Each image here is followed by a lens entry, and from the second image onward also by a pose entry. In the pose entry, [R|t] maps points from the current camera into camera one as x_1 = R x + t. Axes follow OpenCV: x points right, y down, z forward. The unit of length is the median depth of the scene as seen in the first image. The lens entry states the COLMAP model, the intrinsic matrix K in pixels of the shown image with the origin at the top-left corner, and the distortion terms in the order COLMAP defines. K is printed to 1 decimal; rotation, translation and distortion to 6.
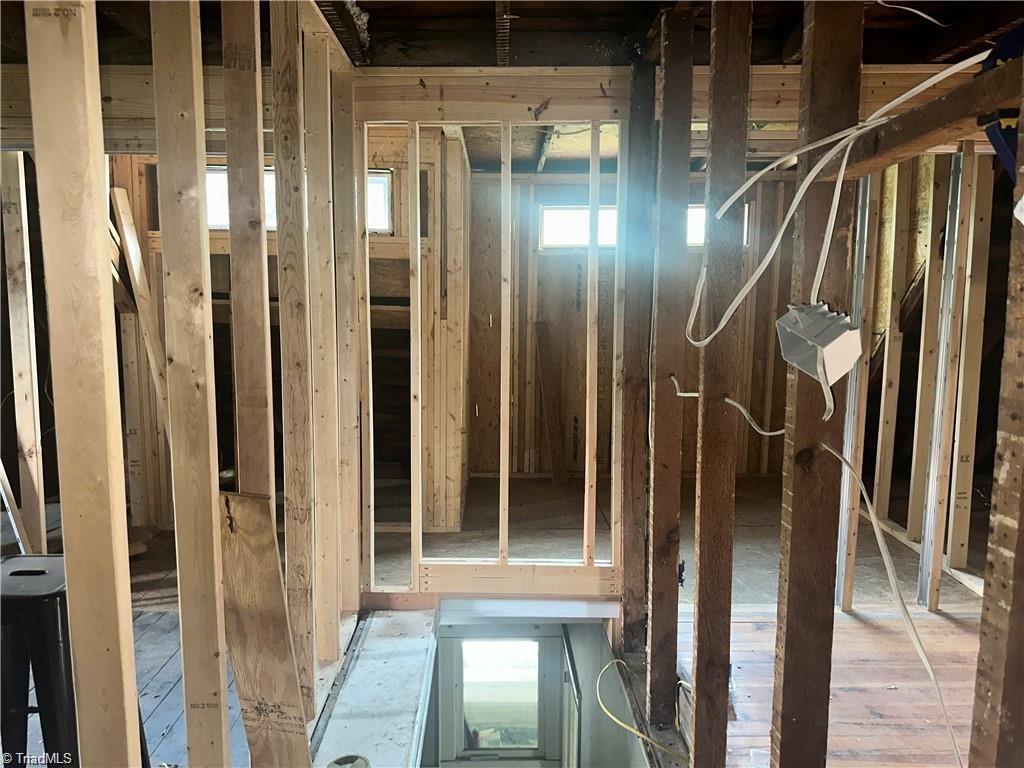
lens RADIAL K [[729.9, 0, 511.2], [0, 729.9, 383.5], [0, 0, 1]] dist [0.049748, -0.049126]
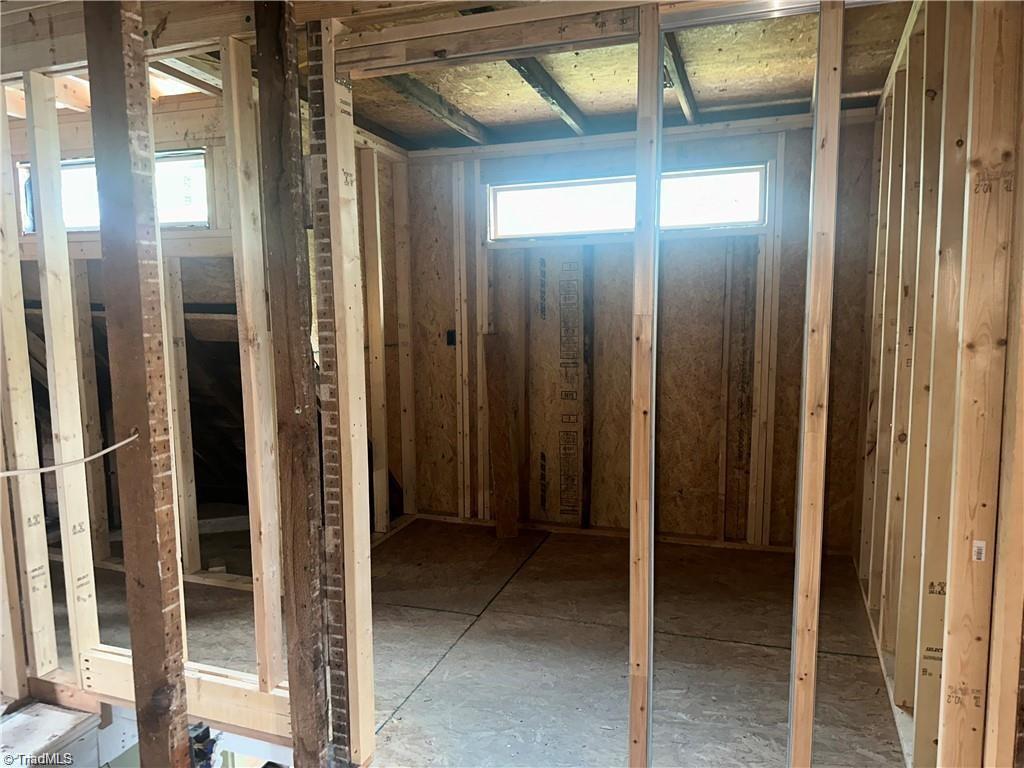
lens RADIAL K [[729.9, 0, 513.6], [0, 729.9, 387.4], [0, 0, 1]] dist [0.049748, -0.049126]
pose [[0.940267, 0.028061, -0.339279, 0.450963], [-0.028615, 0.999585, 0.003373, -0.037467], [0.339232, 0.006537, 0.940680, 0.345448]]
